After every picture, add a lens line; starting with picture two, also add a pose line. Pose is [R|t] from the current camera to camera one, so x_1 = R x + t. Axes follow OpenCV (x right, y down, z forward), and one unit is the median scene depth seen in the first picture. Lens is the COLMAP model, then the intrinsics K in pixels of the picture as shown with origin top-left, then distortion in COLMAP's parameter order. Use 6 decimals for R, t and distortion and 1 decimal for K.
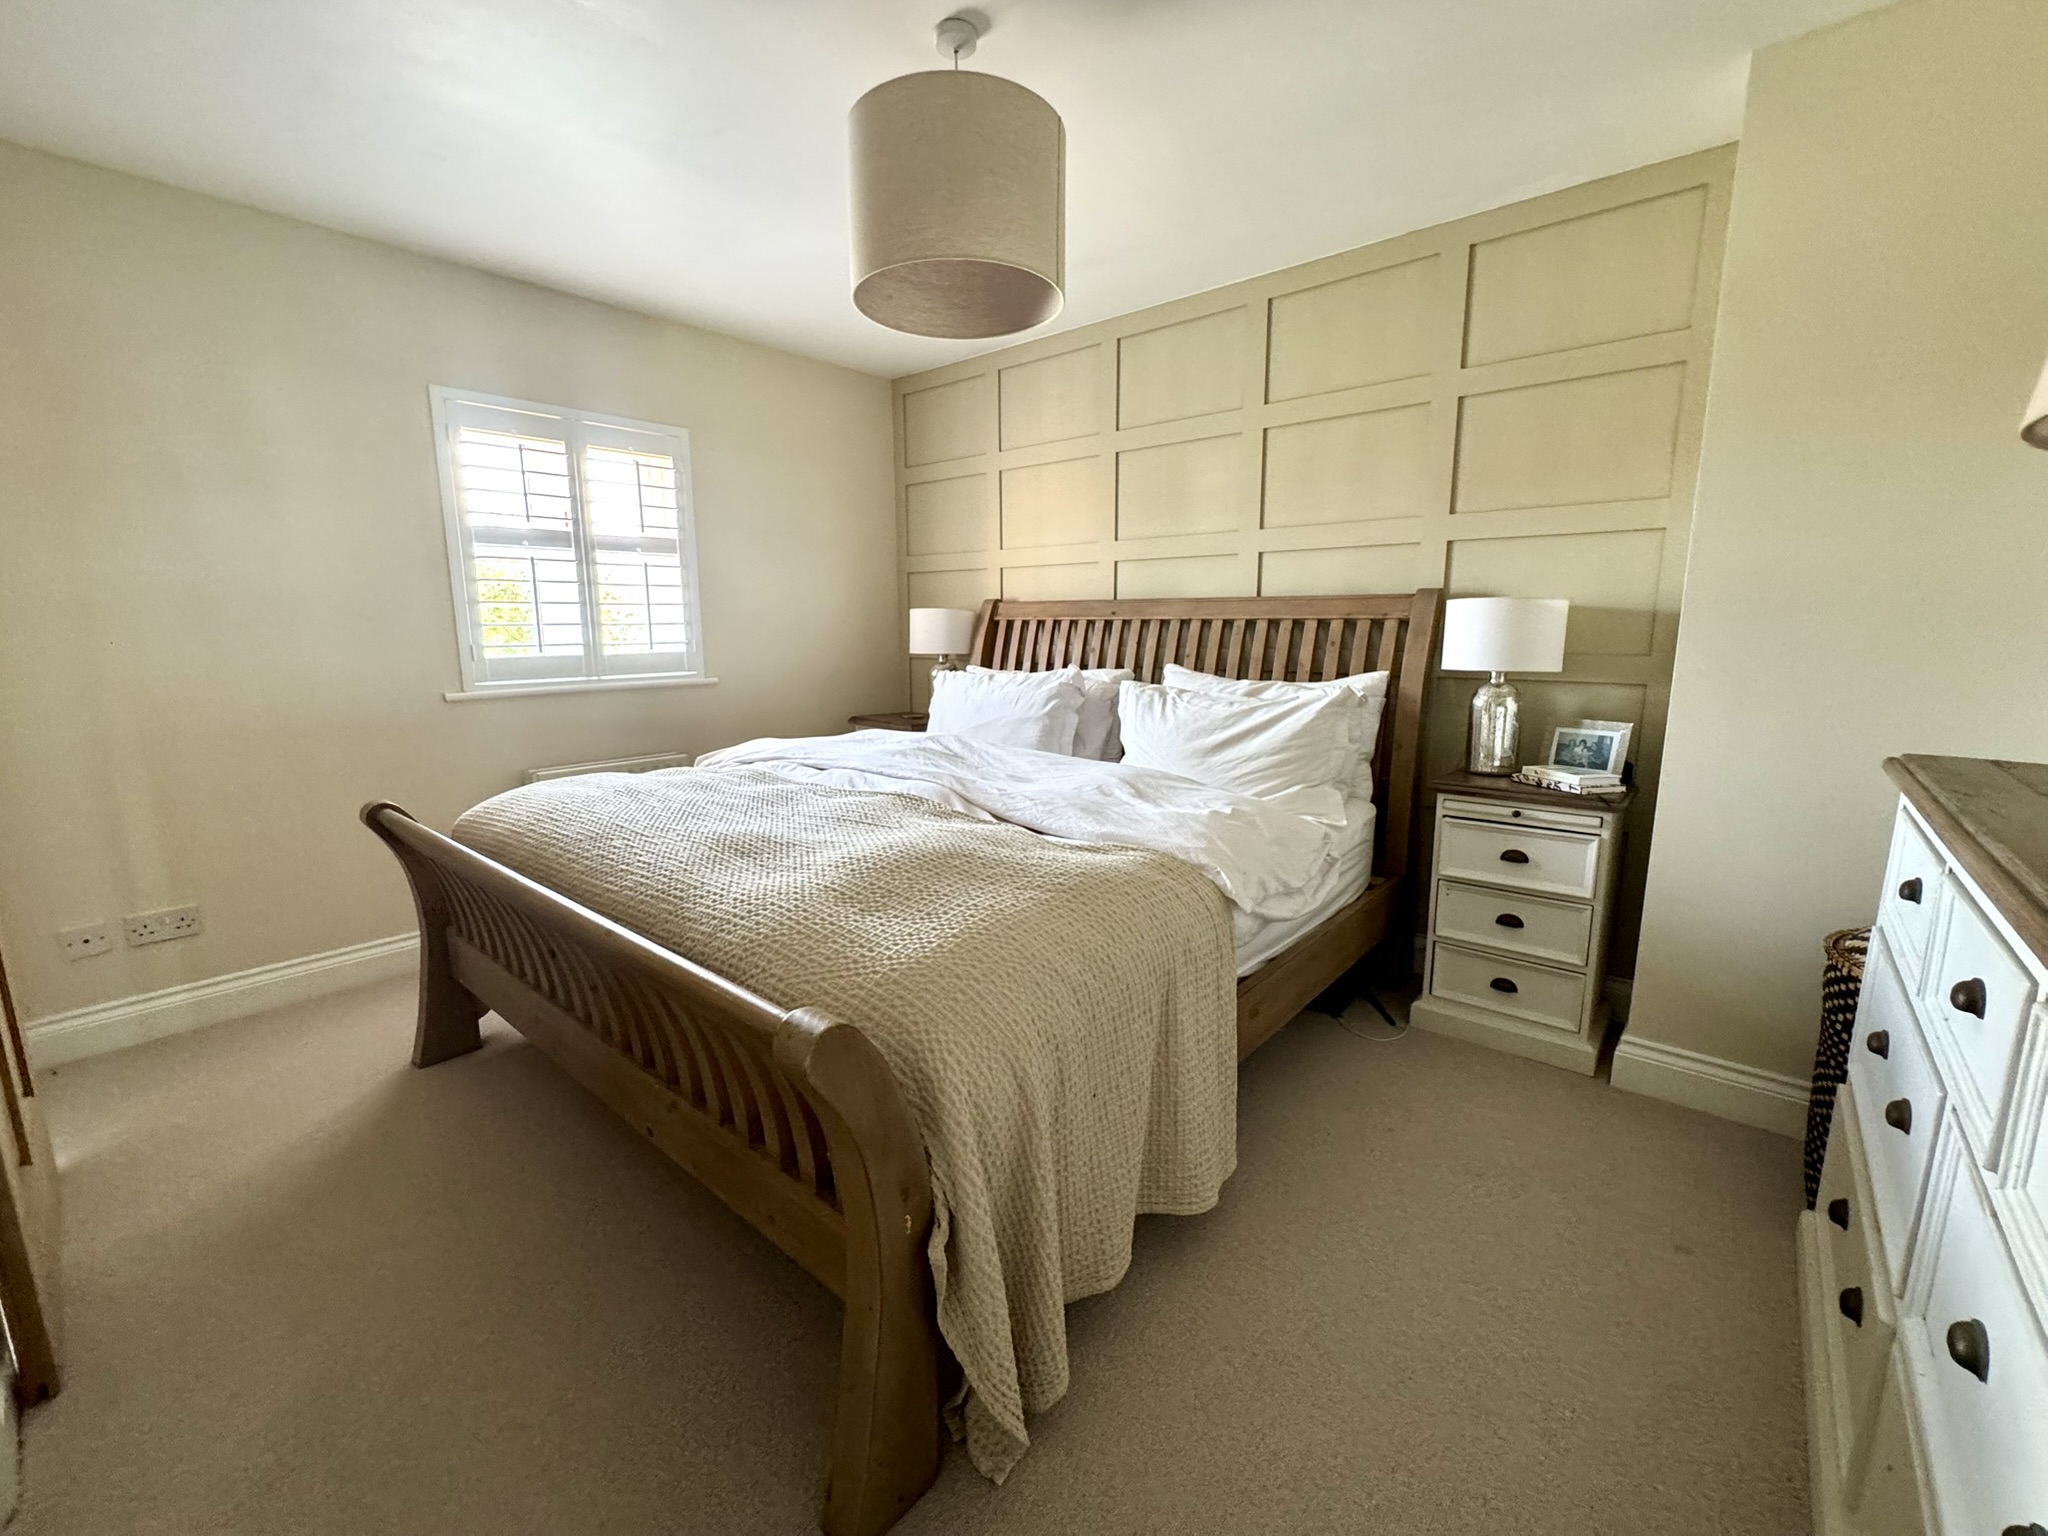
lens RADIAL K [[846.8, 0, 1024.0], [0, 846.8, 768.0], [0, 0, 1]] dist [-0.002818, -0.000097]
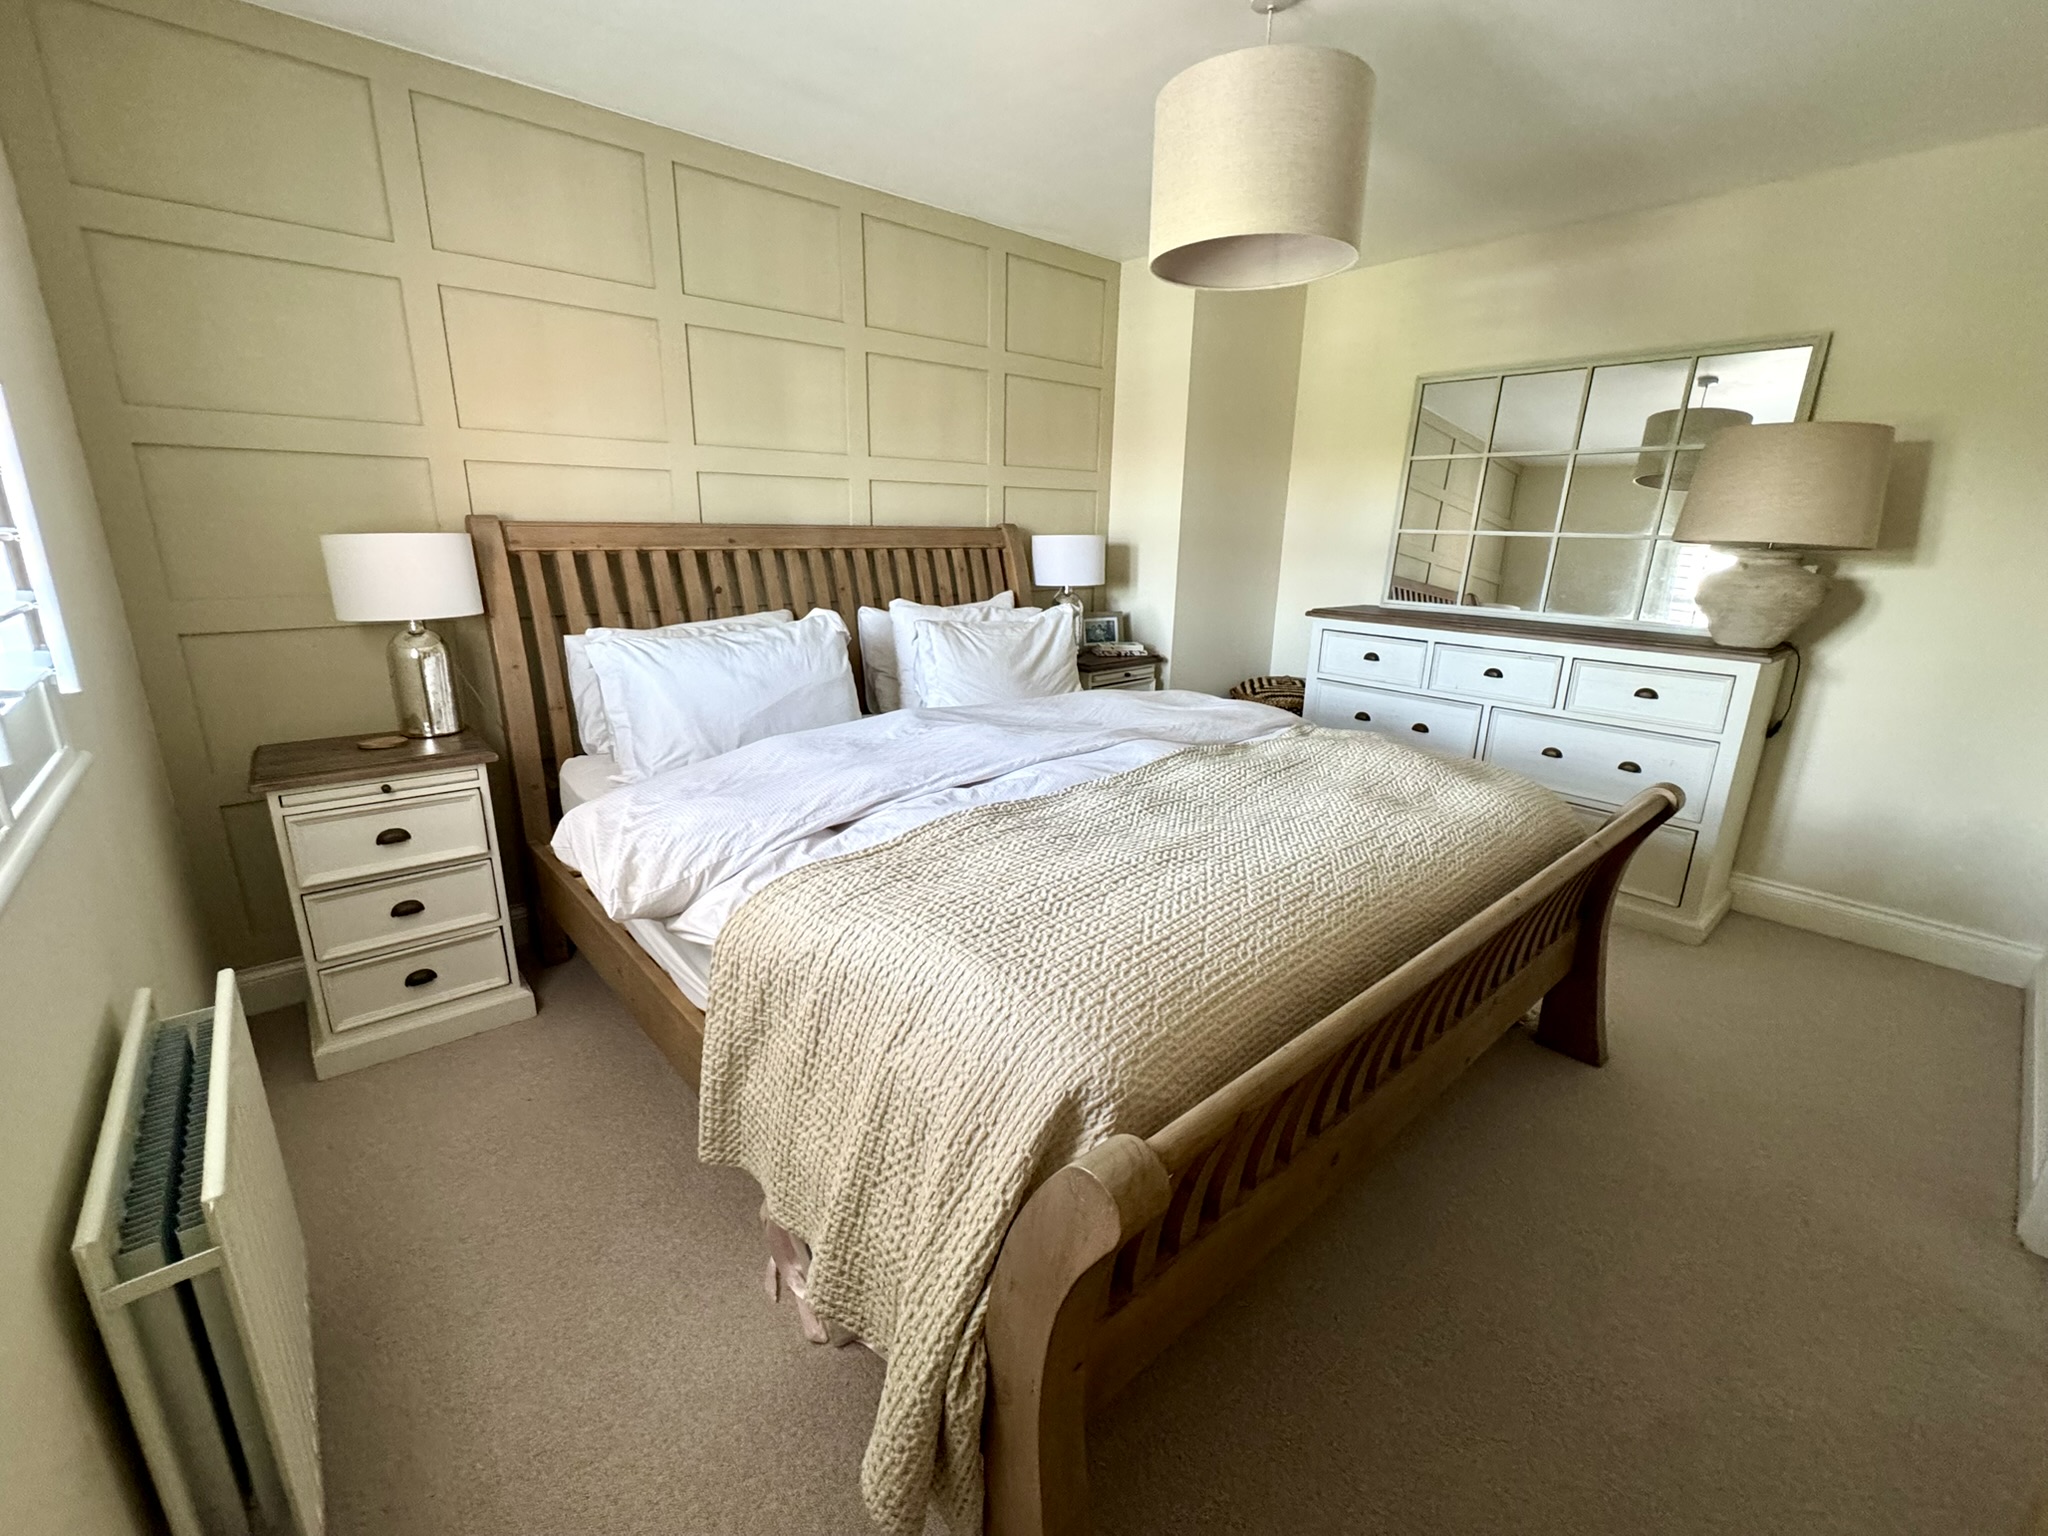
lens RADIAL K [[912.2, 0, 1024.8], [0, 912.2, 829.4], [0, 0, 1]] dist [-0.002828, -0.000232]
pose [[0.119838, -0.285108, 0.950974, -0.740514], [0.180269, 0.948203, 0.261561, -0.097799], [-0.976290, 0.140086, 0.165027, 0.611957]]
